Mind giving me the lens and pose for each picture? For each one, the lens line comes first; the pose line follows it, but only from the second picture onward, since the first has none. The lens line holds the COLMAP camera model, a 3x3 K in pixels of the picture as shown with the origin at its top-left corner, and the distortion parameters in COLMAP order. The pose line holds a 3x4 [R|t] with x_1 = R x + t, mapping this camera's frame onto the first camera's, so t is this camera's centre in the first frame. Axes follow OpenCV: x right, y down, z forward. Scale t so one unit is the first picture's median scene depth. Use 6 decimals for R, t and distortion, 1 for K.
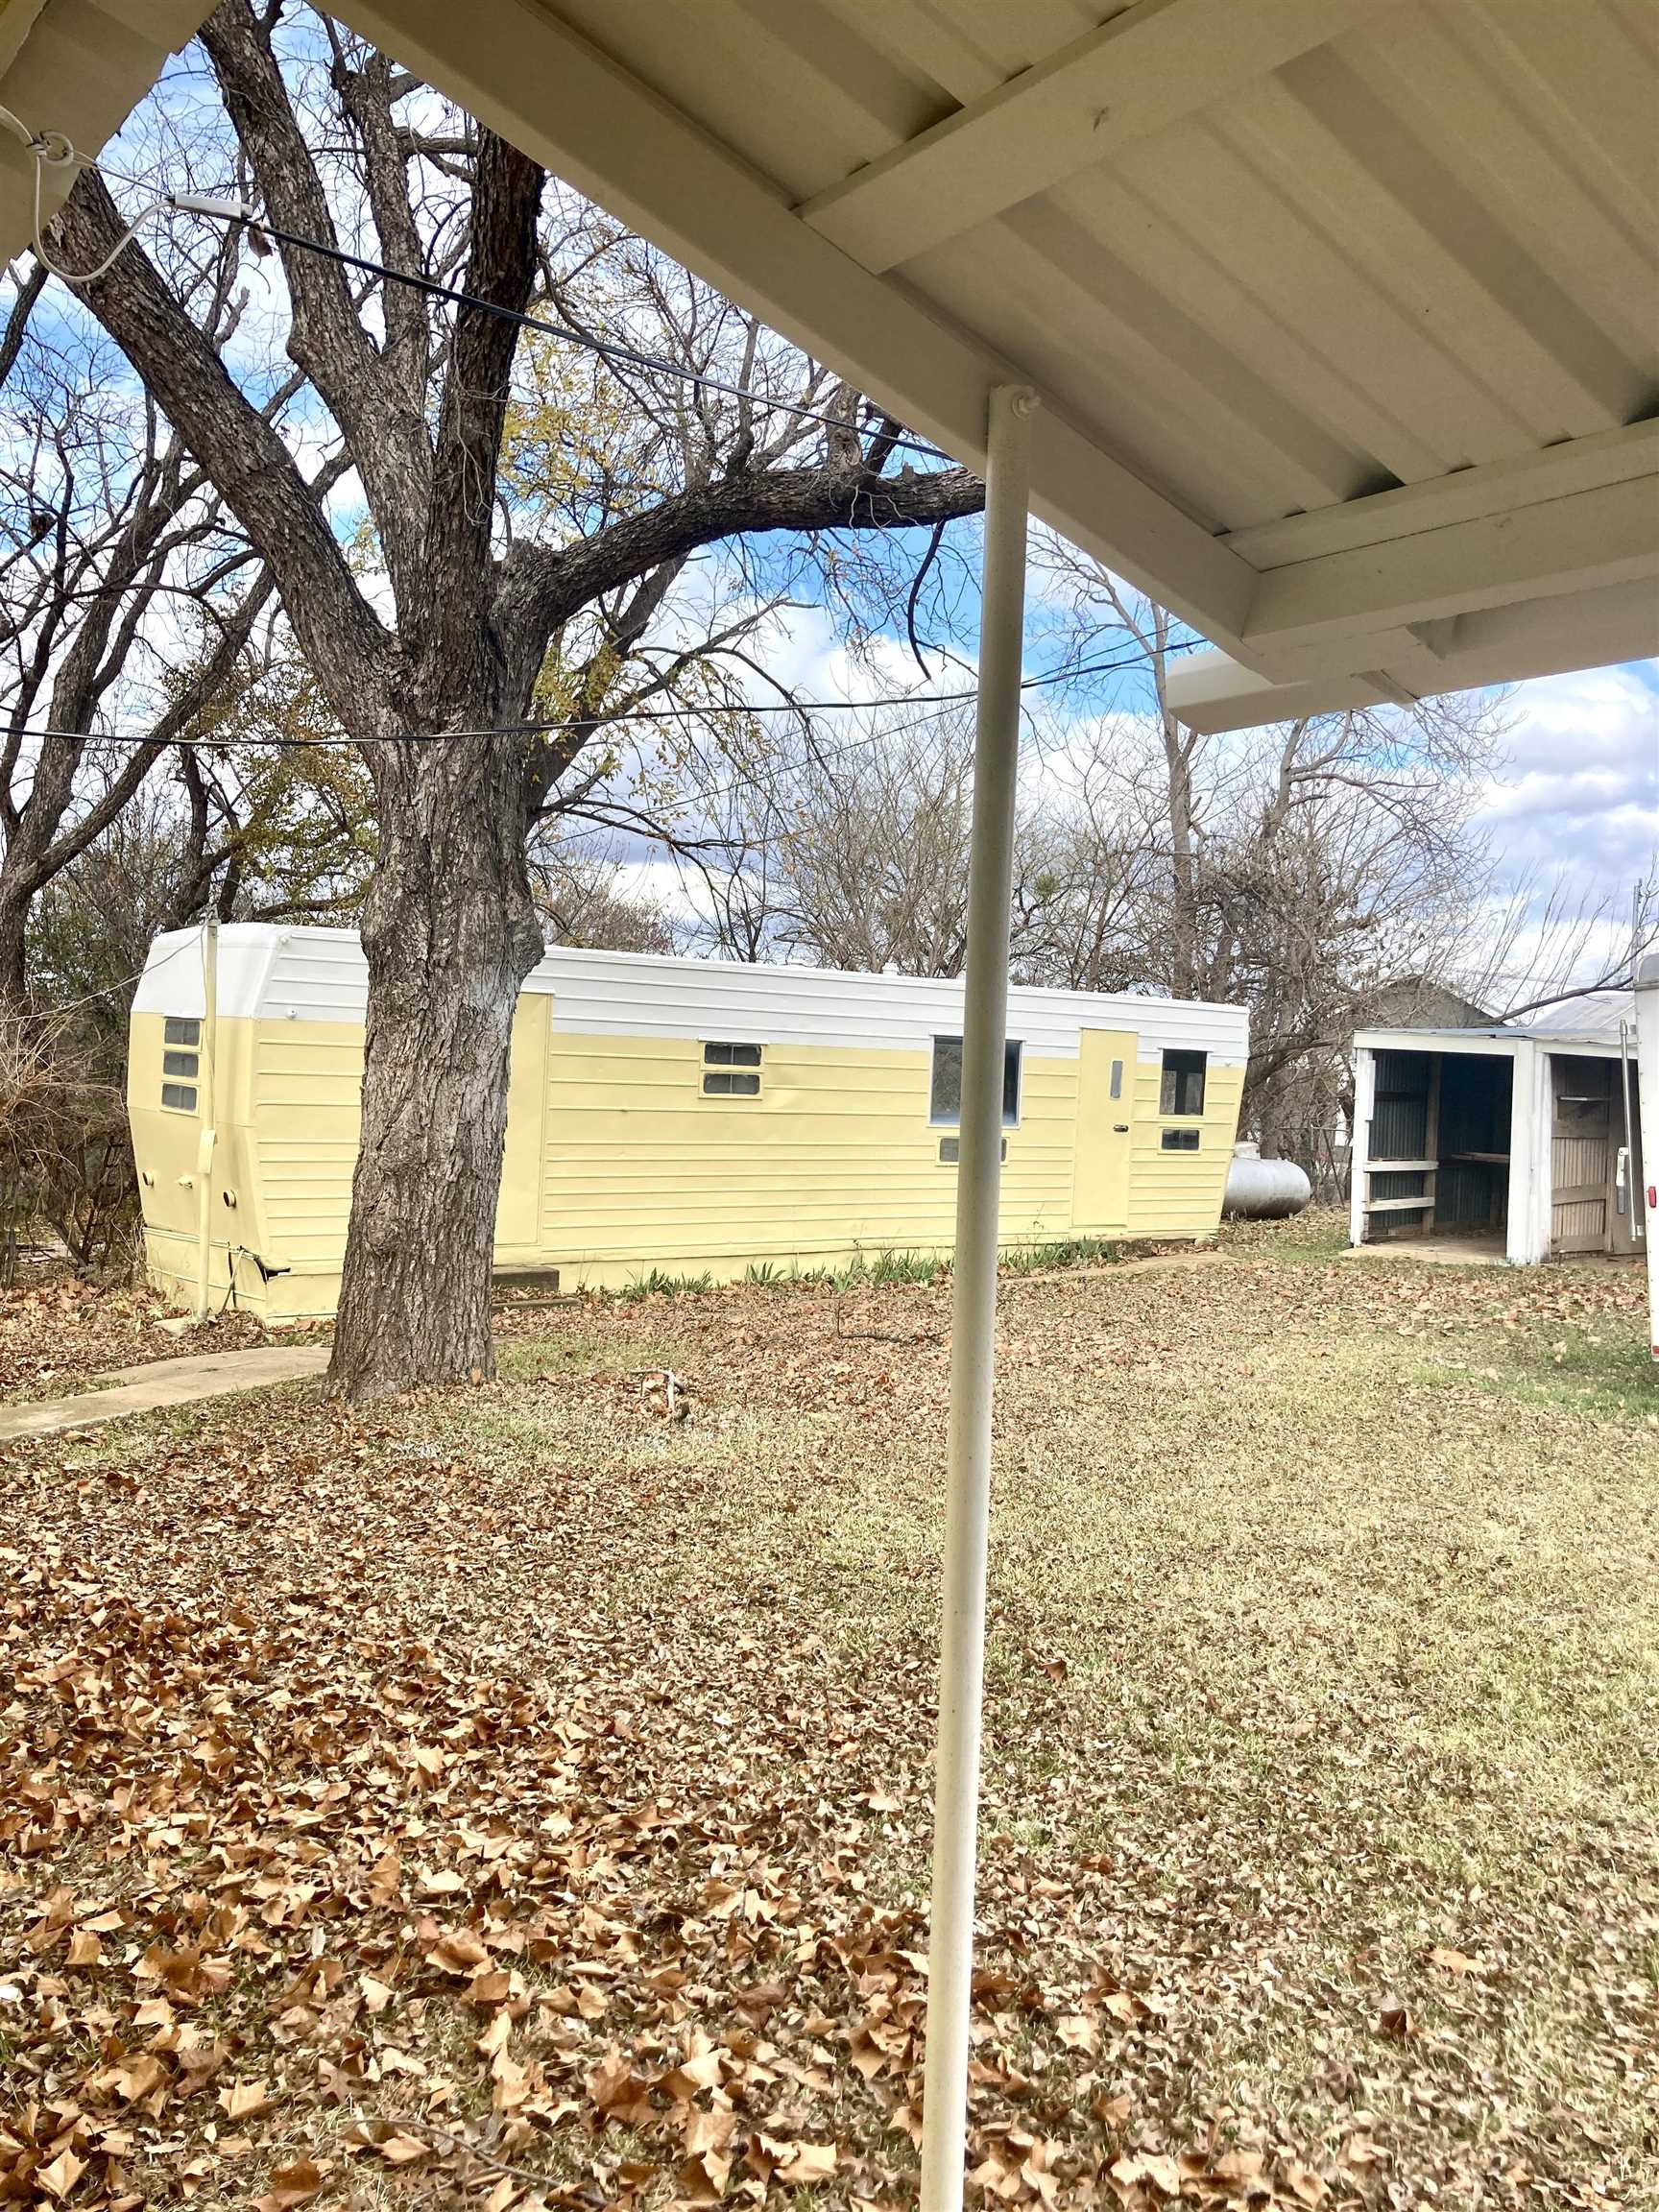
lens RADIAL K [[1800.8, 0, 829.0], [0, 1800.8, 1105.8], [0, 0, 1]] dist [0.031261, -0.044689]
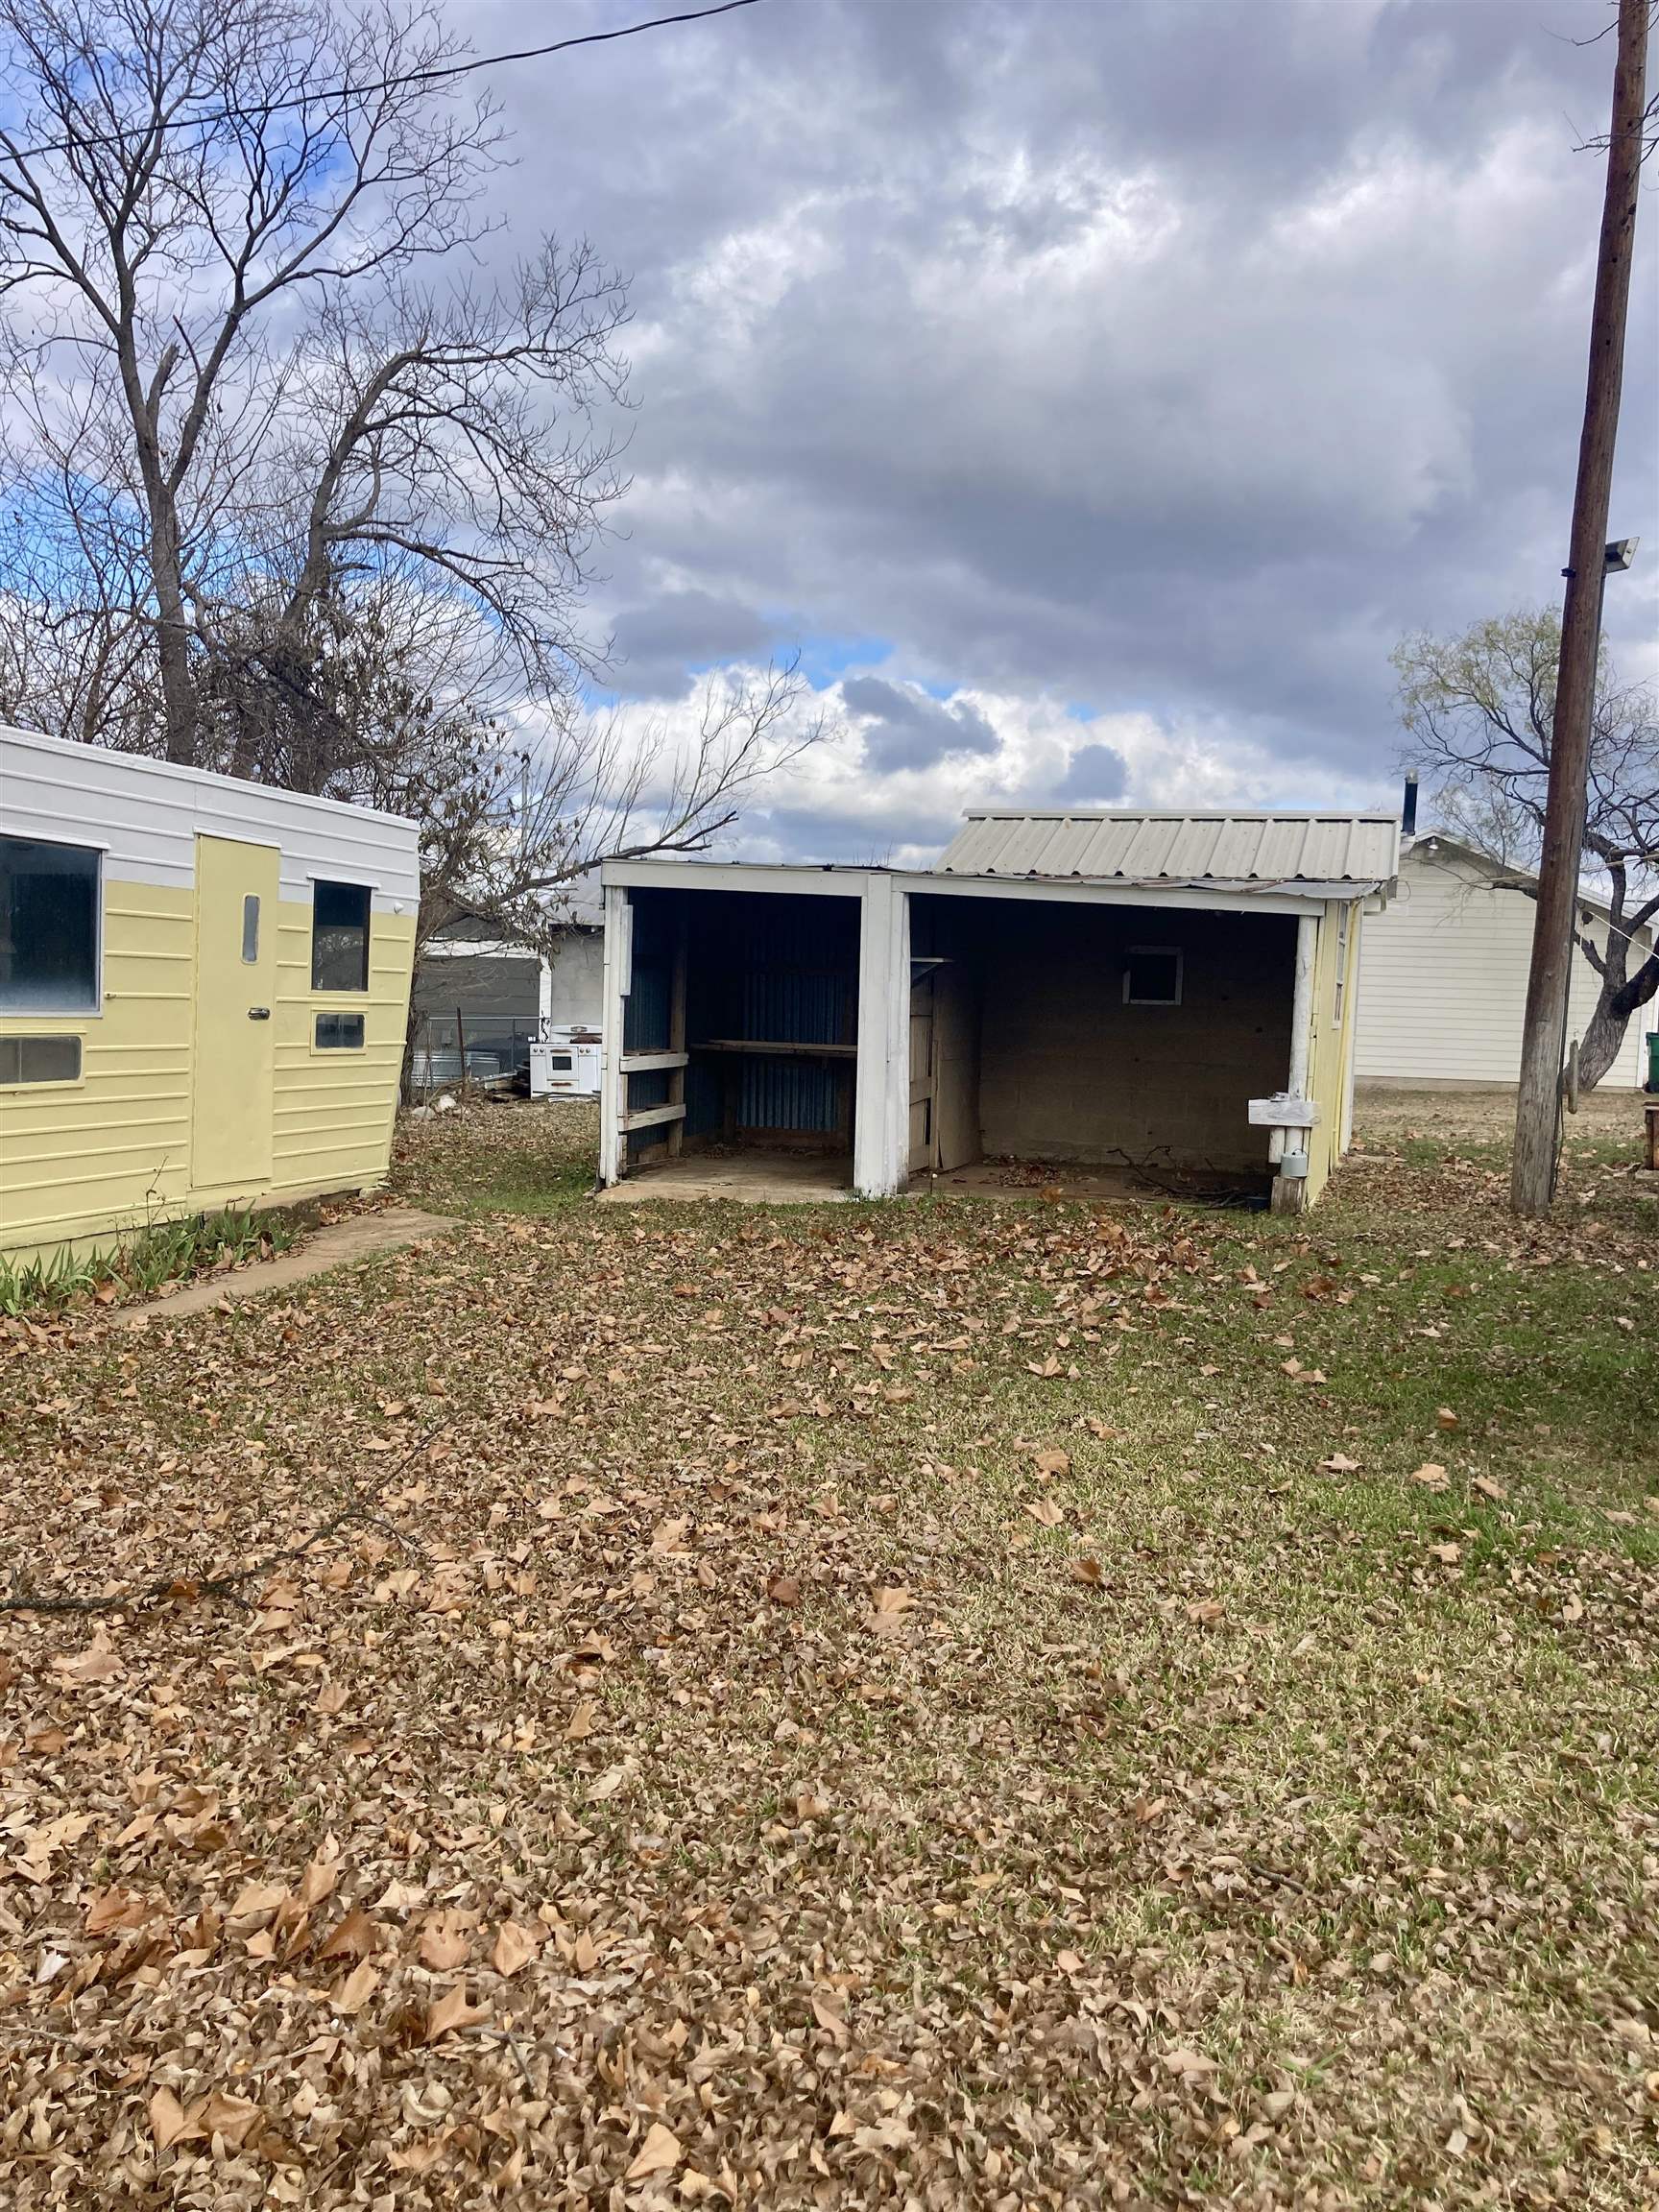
lens RADIAL K [[1800.8, 0, 834.8], [0, 1800.8, 1099.6], [0, 0, 1]] dist [0.031261, -0.044689]
pose [[0.800363, -0.045244, 0.597806, -0.038107], [0.012047, 0.998161, 0.059415, 0.007796], [-0.599395, -0.040351, 0.799436, 0.413579]]
